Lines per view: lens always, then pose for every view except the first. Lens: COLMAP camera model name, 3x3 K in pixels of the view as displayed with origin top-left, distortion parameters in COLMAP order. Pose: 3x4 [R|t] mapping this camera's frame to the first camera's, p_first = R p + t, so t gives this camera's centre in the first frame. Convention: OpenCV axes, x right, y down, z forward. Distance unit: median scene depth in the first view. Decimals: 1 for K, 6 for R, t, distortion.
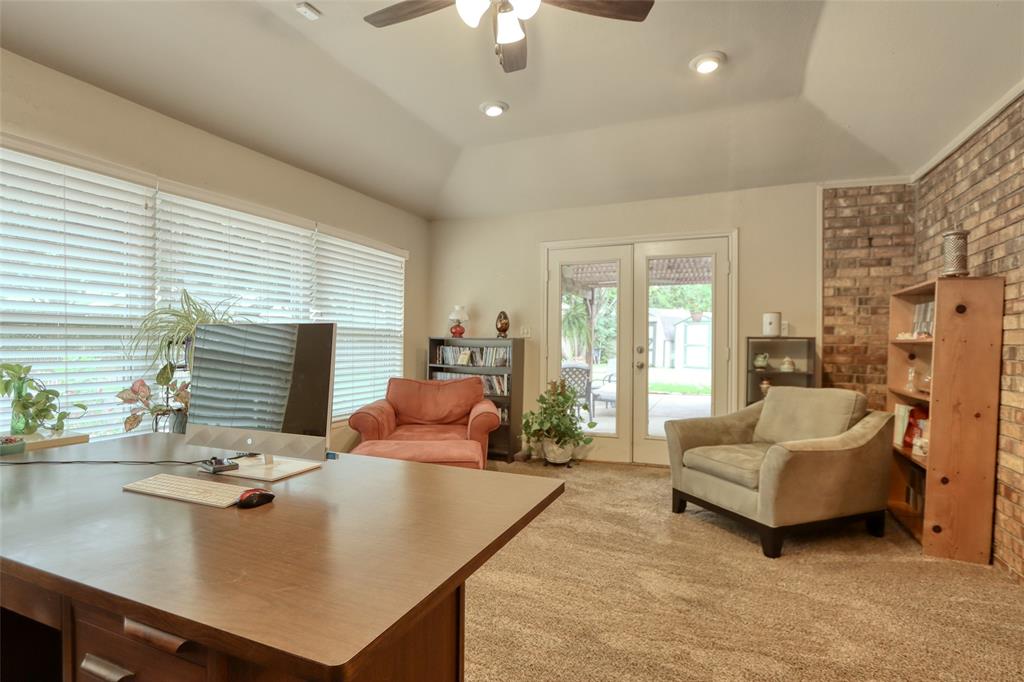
lens RADIAL K [[509.4, 0, 514.1], [0, 509.4, 348.4], [0, 0, 1]] dist [-0.015316, 0.002283]
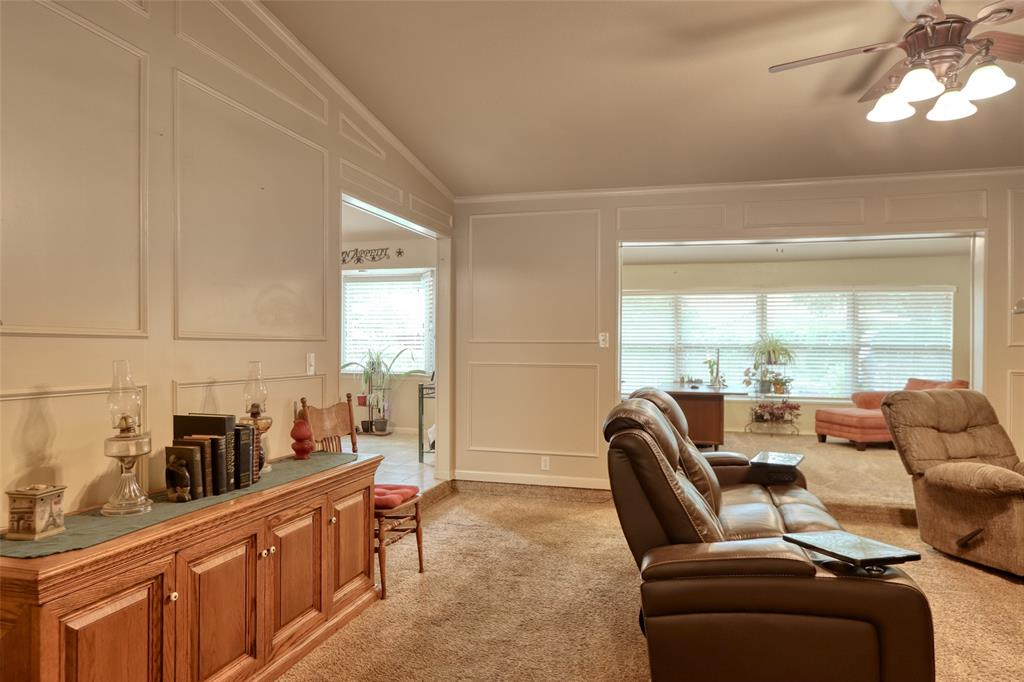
lens RADIAL K [[648.9, 0, 514.2], [0, 648.9, 348.1], [0, 0, 1]] dist [-0.015916, 0.016123]
pose [[0.125193, -0.008858, -0.992093, 2.073045], [-0.016006, 0.999812, -0.010946, 0.012815], [0.992003, 0.017250, 0.125027, -0.554614]]
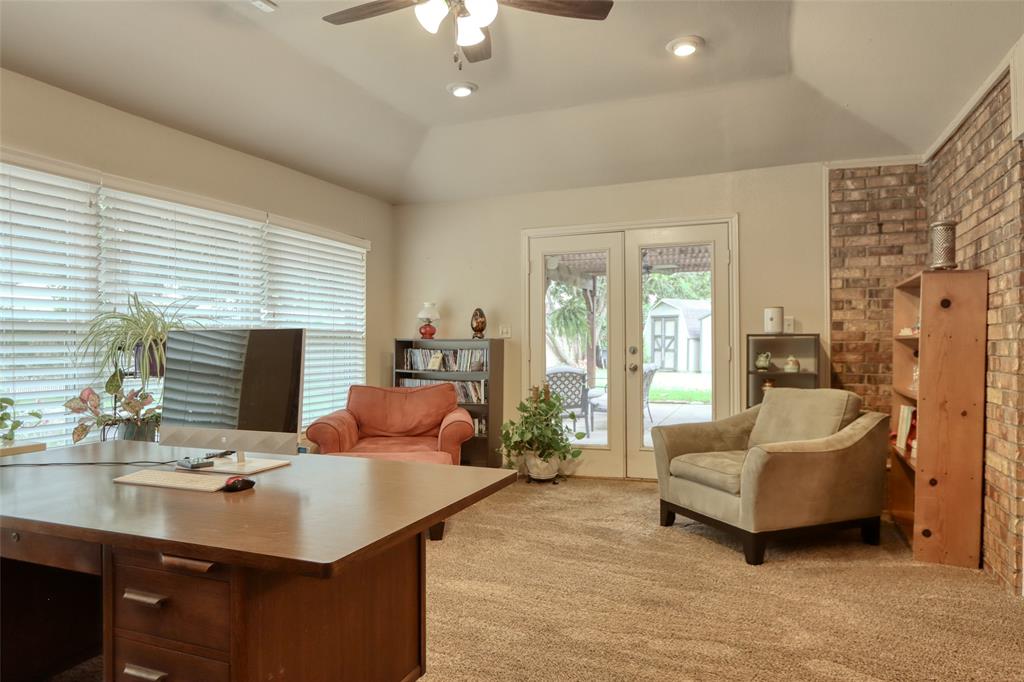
lens RADIAL K [[648.9, 0, 514.2], [0, 648.9, 348.1], [0, 0, 1]] dist [-0.015916, 0.016123]
pose [[0.999838, -0.012380, 0.013057, 0.036729], [0.012436, 0.999914, -0.004228, 0.001787], [-0.013004, 0.004389, 0.999906, -0.184811]]
